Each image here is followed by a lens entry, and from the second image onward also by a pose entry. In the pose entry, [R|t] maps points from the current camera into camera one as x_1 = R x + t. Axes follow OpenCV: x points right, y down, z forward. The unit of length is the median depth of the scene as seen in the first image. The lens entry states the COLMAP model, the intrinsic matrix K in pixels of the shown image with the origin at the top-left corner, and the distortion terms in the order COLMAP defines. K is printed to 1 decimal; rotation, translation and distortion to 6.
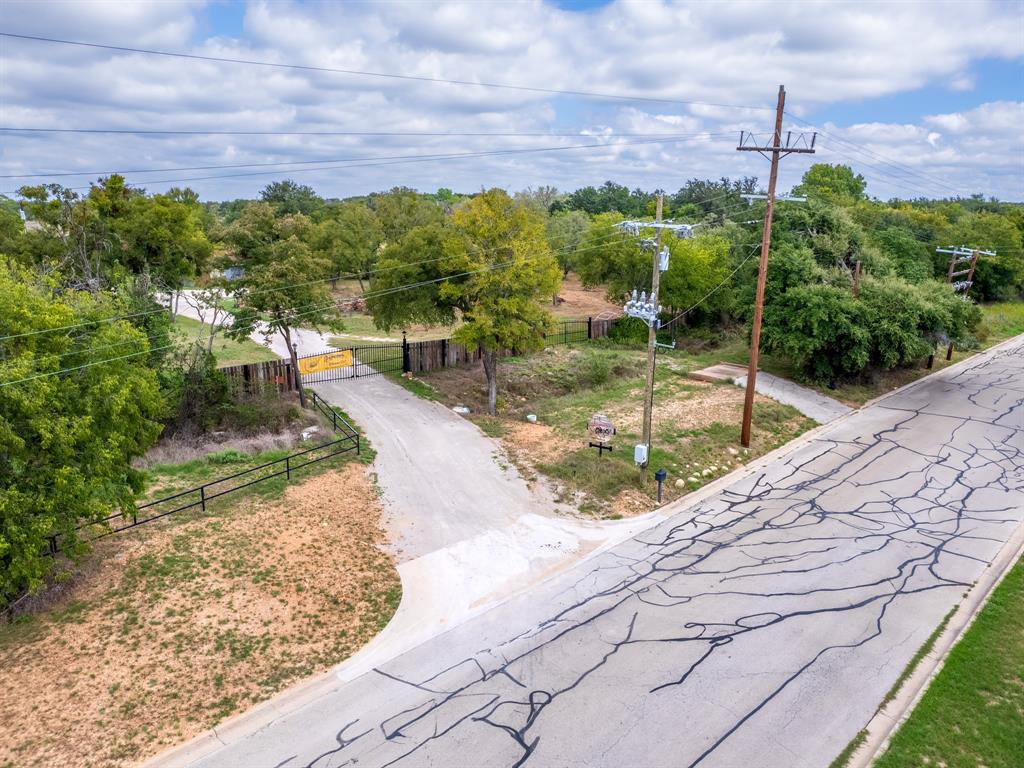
lens RADIAL K [[738.6, 0, 511.8], [0, 738.6, 380.2], [0, 0, 1]] dist [-0.064818, 0.049452]
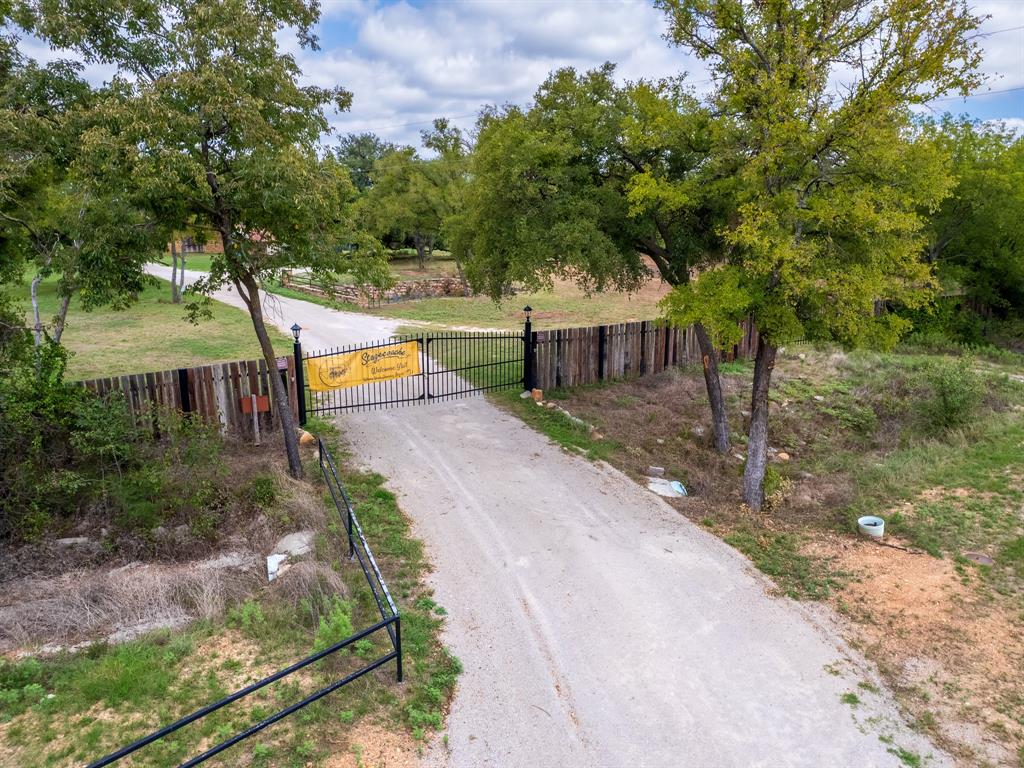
lens RADIAL K [[738.6, 0, 512.1], [0, 738.6, 386.2], [0, 0, 1]] dist [-0.064818, 0.049452]
pose [[0.991027, 0.023671, -0.131552, -0.096377], [-0.023474, 0.999720, 0.003052, -0.015501], [0.131587, 0.000063, 0.991305, 0.542358]]
